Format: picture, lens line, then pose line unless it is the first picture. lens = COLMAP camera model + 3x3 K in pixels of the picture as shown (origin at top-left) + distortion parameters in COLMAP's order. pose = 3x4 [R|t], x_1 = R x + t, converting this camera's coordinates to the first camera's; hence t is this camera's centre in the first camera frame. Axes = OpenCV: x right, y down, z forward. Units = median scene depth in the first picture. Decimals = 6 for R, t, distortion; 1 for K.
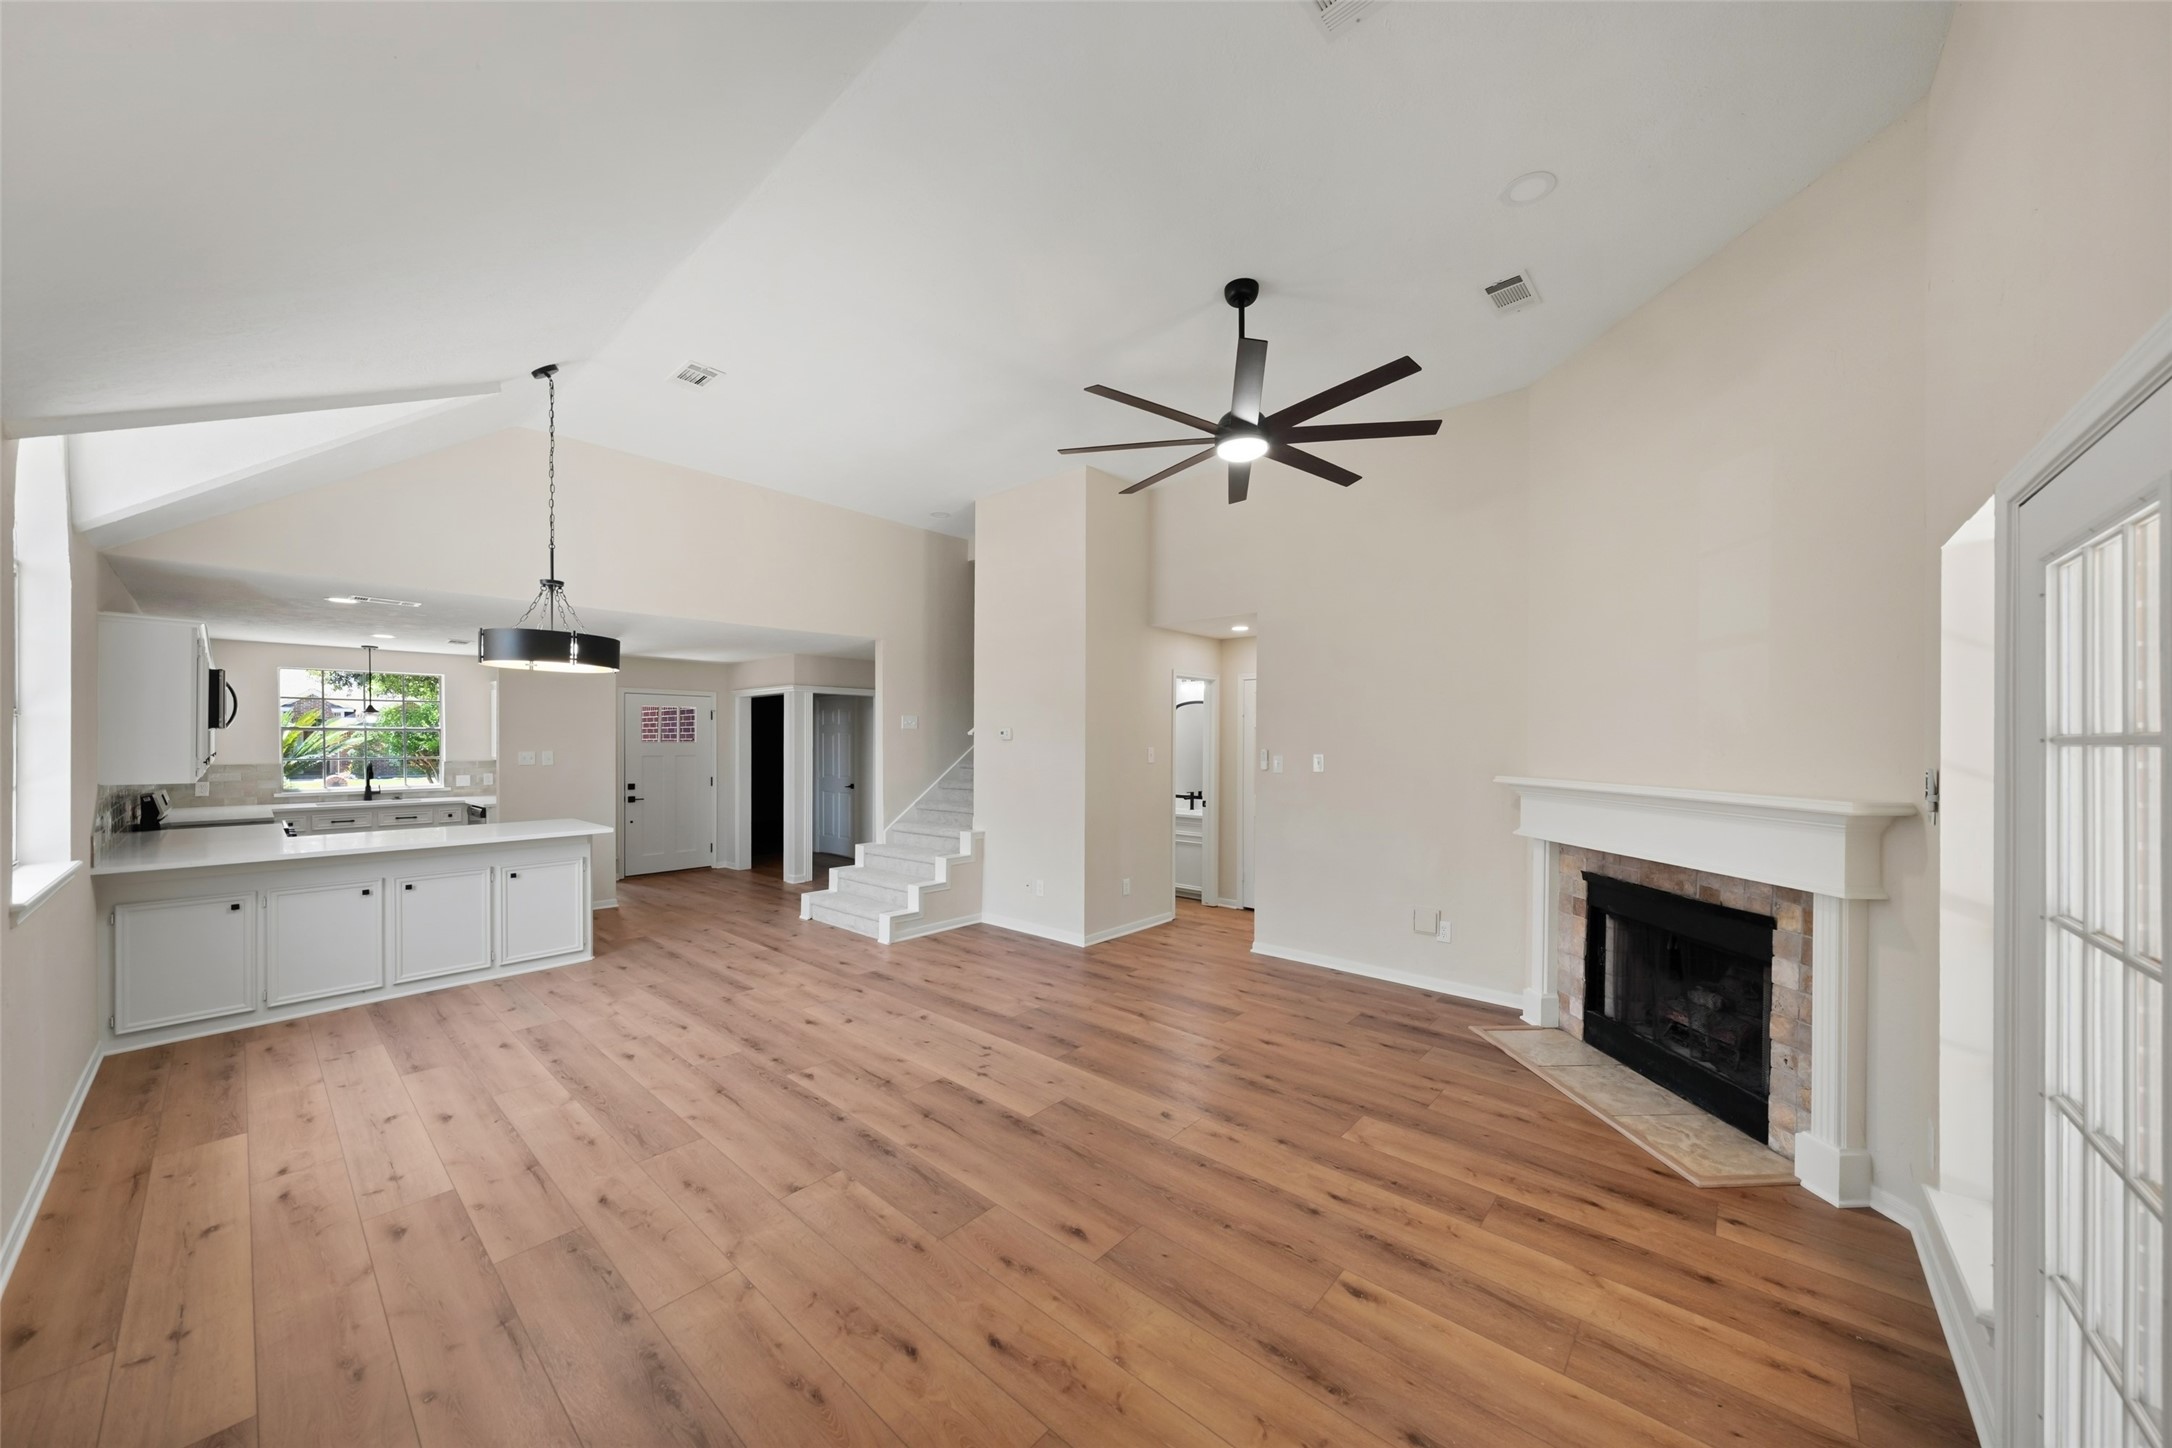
lens RADIAL K [[752.4, 0, 1094.4], [0, 752.4, 741.6], [0, 0, 1]] dist [-0.002831, 0.000643]
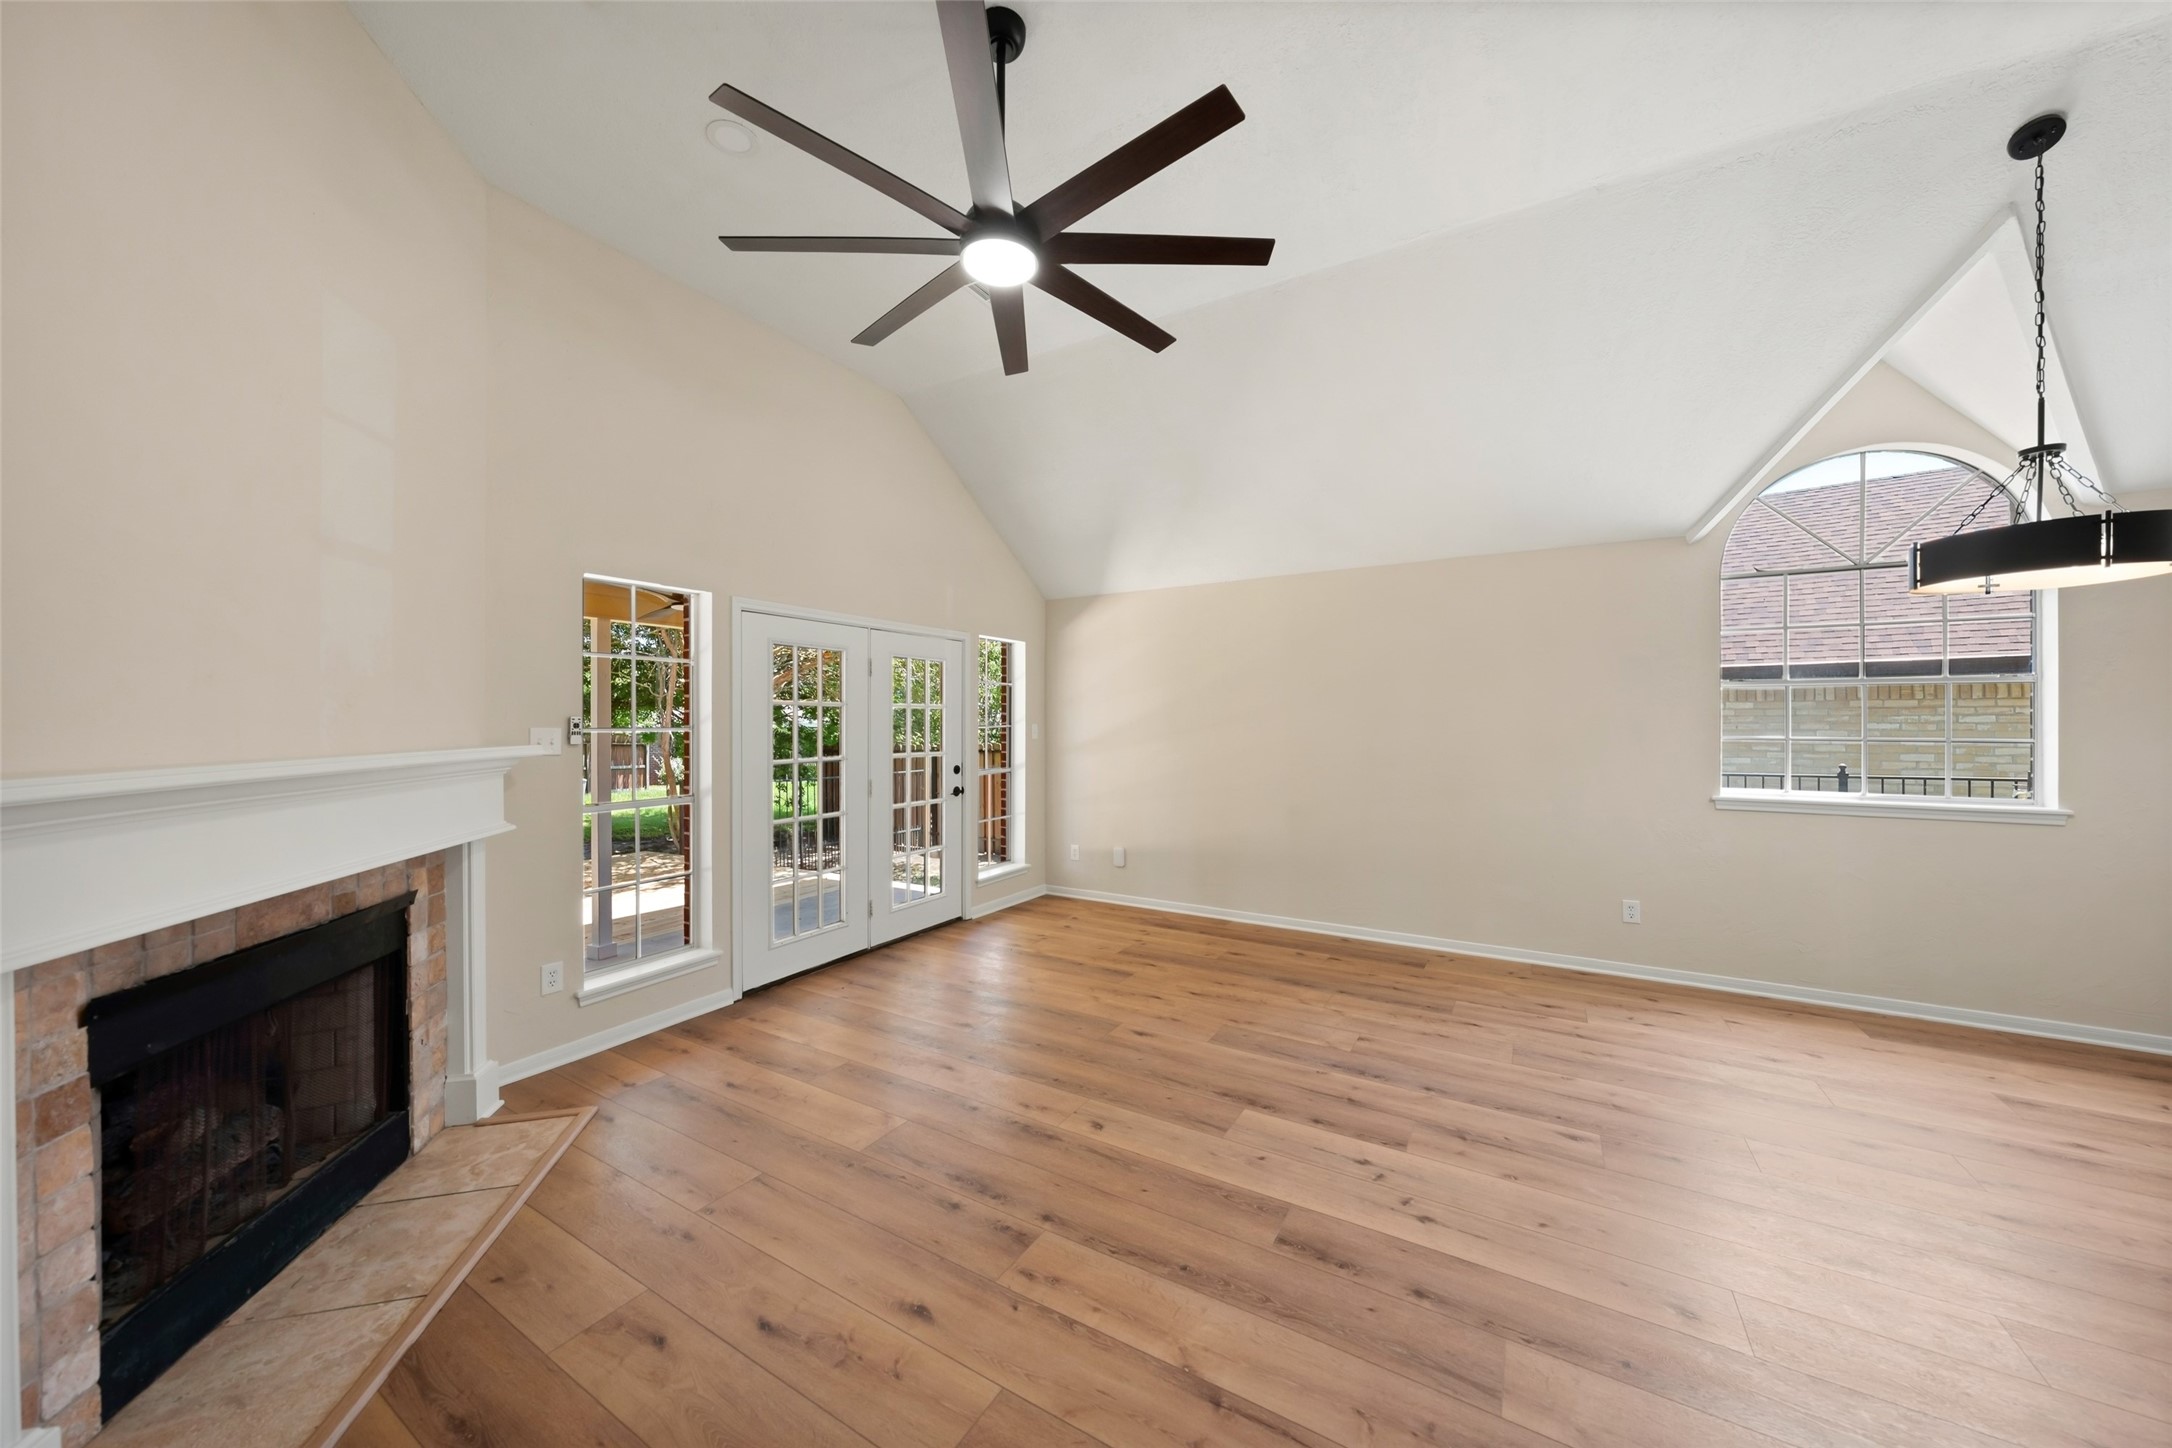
lens RADIAL K [[750.0, 0, 1080.6], [0, 750.0, 724.6], [0, 0, 1]] dist [-0.002962, 0.000231]
pose [[-0.985146, -0.001270, -0.171713, 0.210255], [-0.002155, 0.999985, 0.004963, 0.024839], [0.171704, 0.005260, -0.985134, 1.473976]]
